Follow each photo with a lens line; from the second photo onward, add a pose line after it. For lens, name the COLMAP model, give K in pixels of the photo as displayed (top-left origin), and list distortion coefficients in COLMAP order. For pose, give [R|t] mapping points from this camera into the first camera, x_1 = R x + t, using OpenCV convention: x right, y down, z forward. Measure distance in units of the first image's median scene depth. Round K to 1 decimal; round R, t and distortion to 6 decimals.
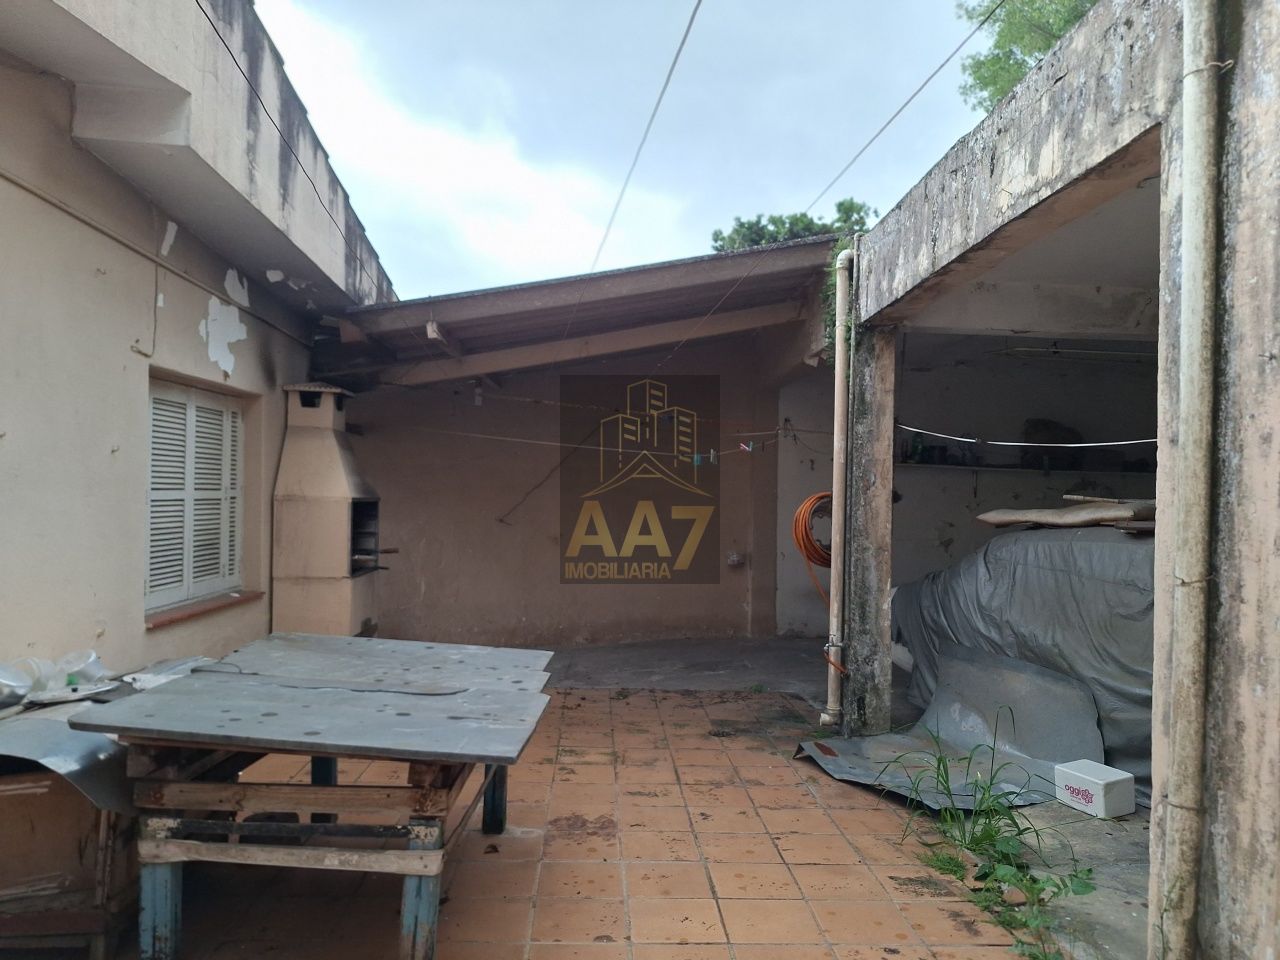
lens RADIAL K [[898.2, 0, 607.0], [0, 898.2, 484.6], [0, 0, 1]] dist [0.039780, -0.033762]
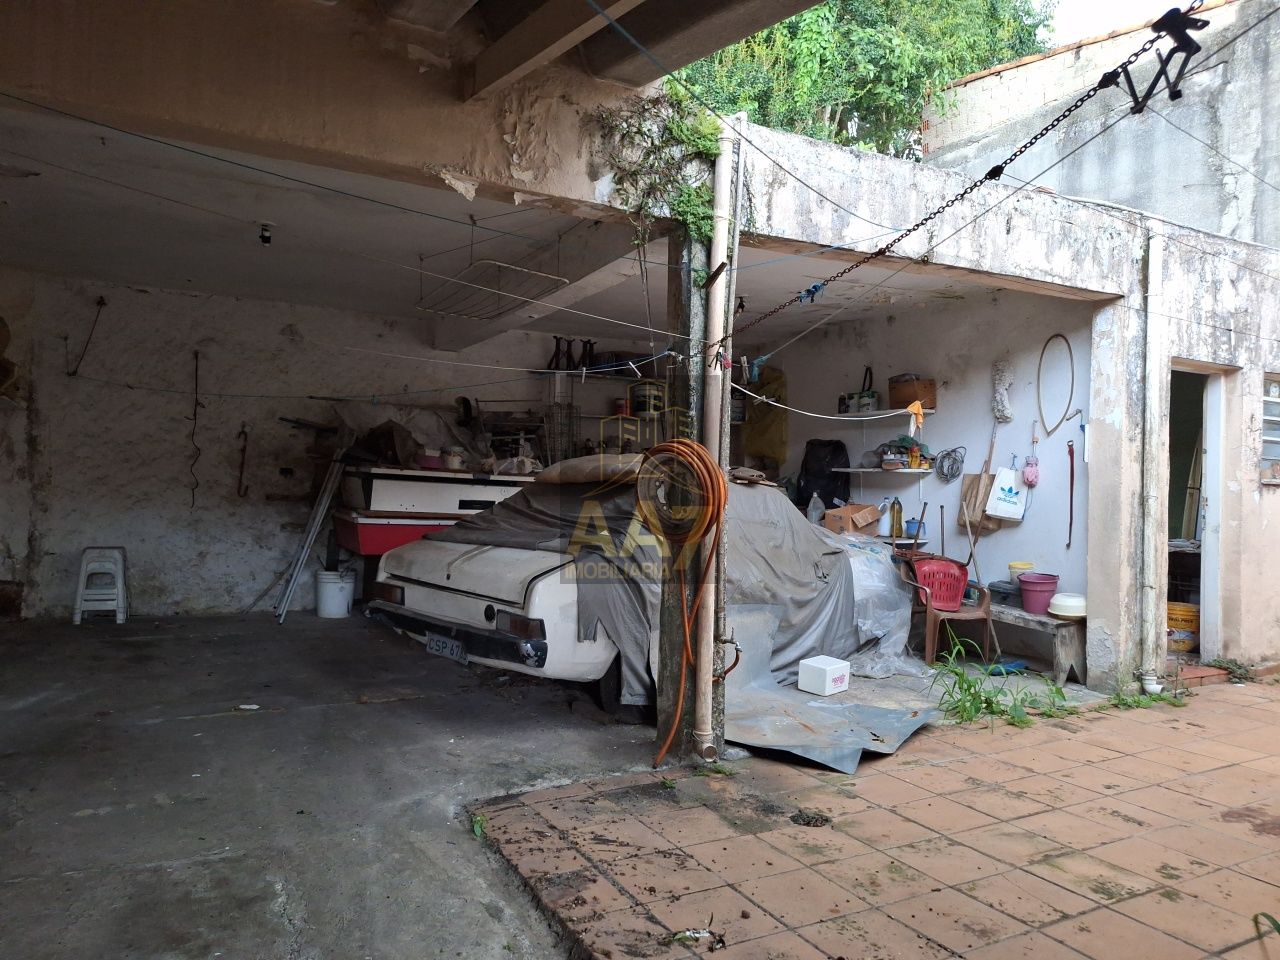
lens RADIAL K [[898.2, 0, 635.3], [0, 898.2, 480.5], [0, 0, 1]] dist [0.039780, -0.033762]
pose [[-0.466250, -0.020761, 0.884409, -0.477252], [-0.036343, 0.999330, 0.004299, 0.052717], [-0.883906, -0.030138, -0.466692, 1.809736]]
